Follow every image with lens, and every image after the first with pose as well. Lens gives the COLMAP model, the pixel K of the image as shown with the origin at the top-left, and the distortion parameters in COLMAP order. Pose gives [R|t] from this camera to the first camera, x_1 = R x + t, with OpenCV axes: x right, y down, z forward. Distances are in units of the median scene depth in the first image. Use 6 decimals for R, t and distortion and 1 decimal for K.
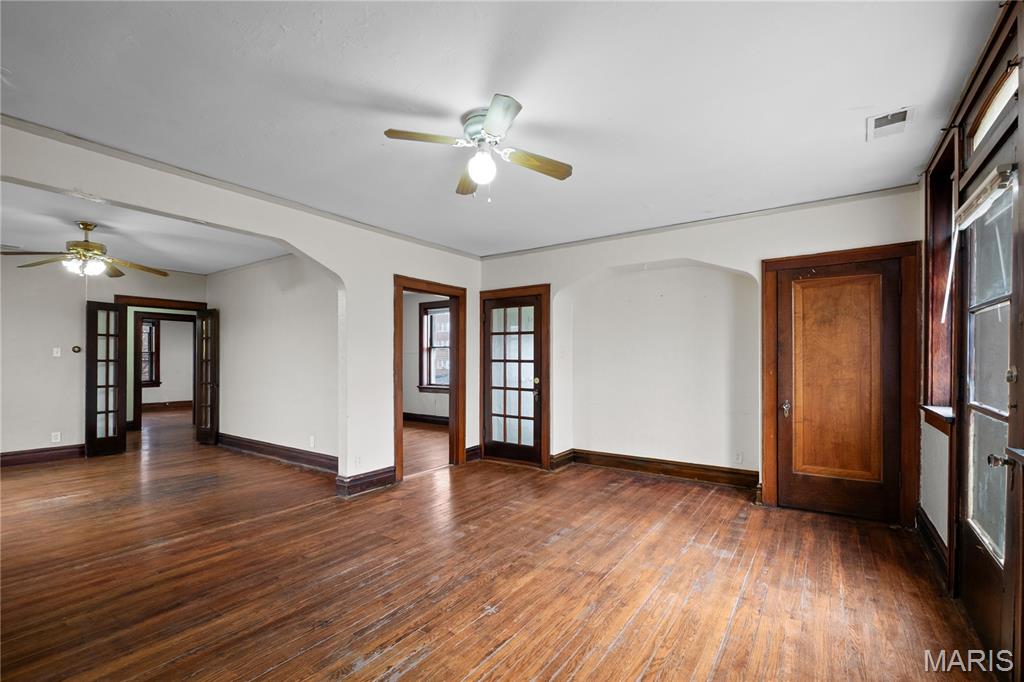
lens RADIAL K [[453.9, 0, 510.9], [0, 453.9, 357.9], [0, 0, 1]] dist [-0.002081, -0.000499]
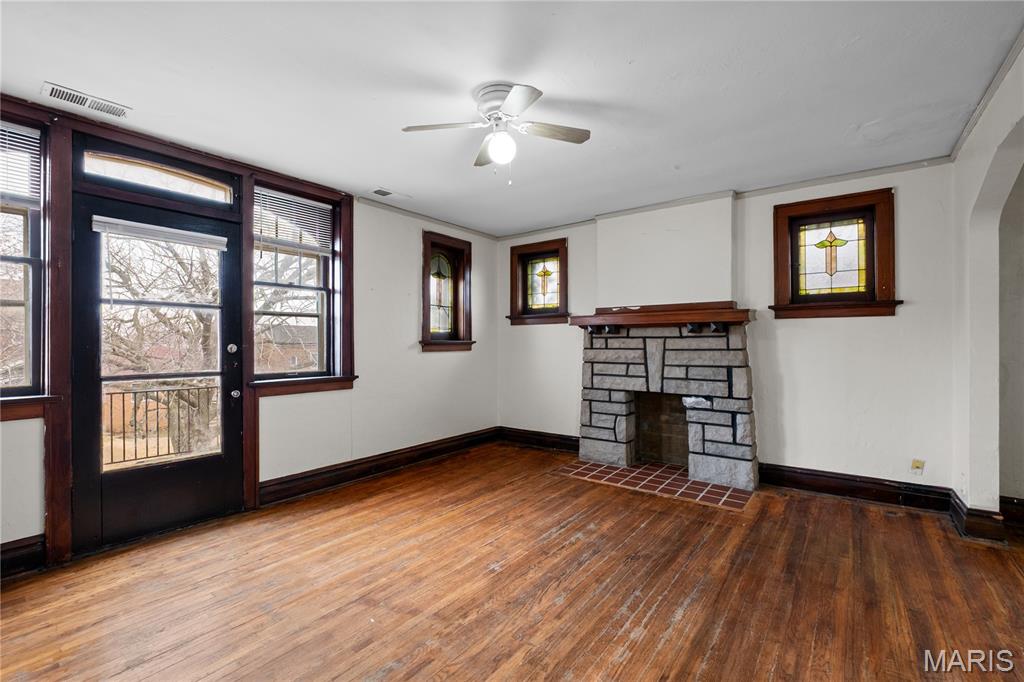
lens RADIAL K [[449.5, 0, 510.9], [0, 449.5, 340.5], [0, 0, 1]] dist [-0.002511, -0.000879]
pose [[-0.999505, 0.001225, 0.031442, -0.060077], [0.001005, 0.999975, -0.006986, 0.006035], [-0.031450, -0.006951, -0.999481, 1.055465]]
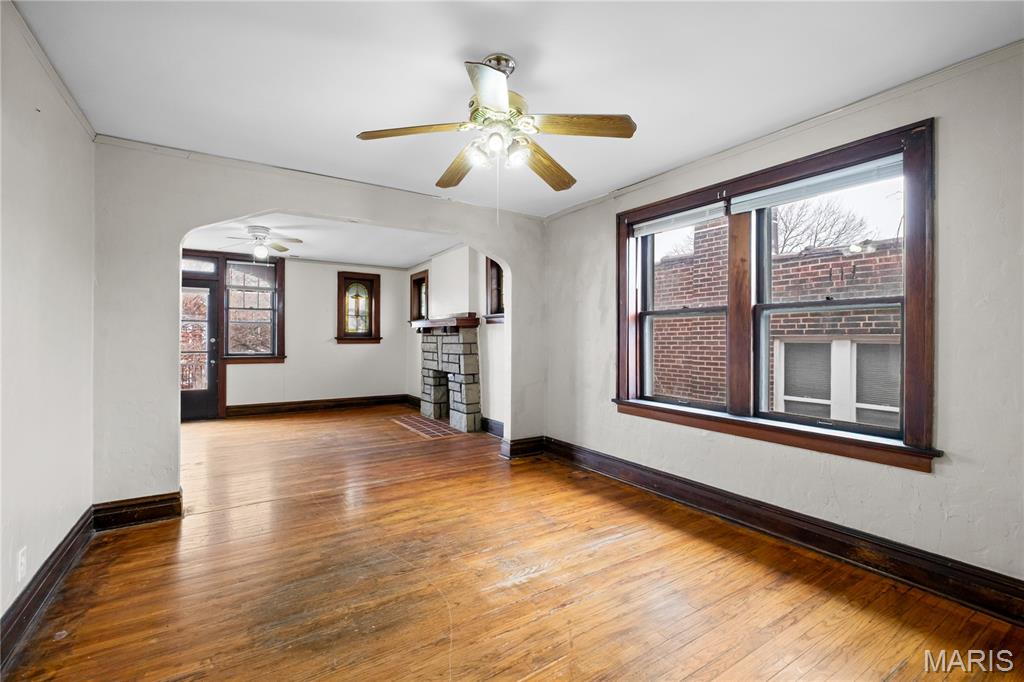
lens RADIAL K [[444.7, 0, 508.7], [0, 444.7, 335.1], [0, 0, 1]] dist [0.000765, 0.000151]
pose [[-0.927221, -0.000562, 0.374514, -1.067974], [-0.005314, 0.999918, -0.011655, 0.007719], [-0.374477, -0.012797, -0.927148, 1.365865]]
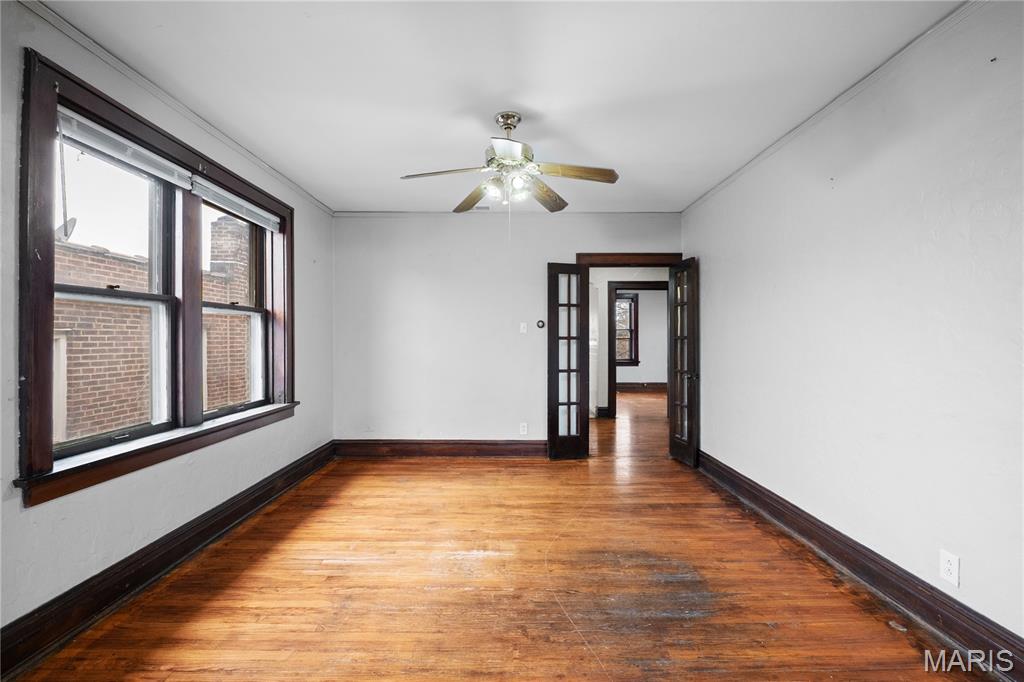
lens RADIAL K [[449.5, 0, 510.9], [0, 449.5, 340.5], [0, 0, 1]] dist [-0.002511, -0.000879]
pose [[0.577680, 0.001253, -0.816262, -0.407687], [0.007305, 0.999951, 0.006705, 0.006102], [0.816230, -0.009836, 0.577643, 0.606994]]
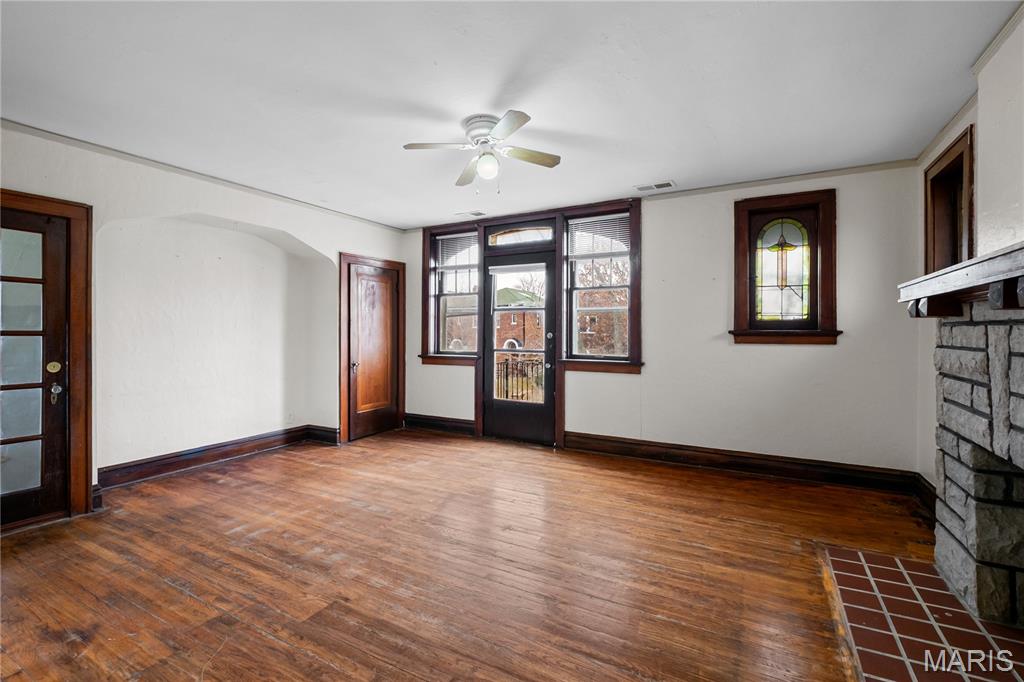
lens RADIAL K [[454.9, 0, 514.9], [0, 454.9, 329.6], [0, 0, 1]] dist [-0.002049, -0.000436]
pose [[-0.116553, 0.002262, 0.993182, -0.656856], [-0.005136, 0.999983, -0.002880, 0.002714], [-0.993171, -0.005436, -0.116539, 0.567606]]
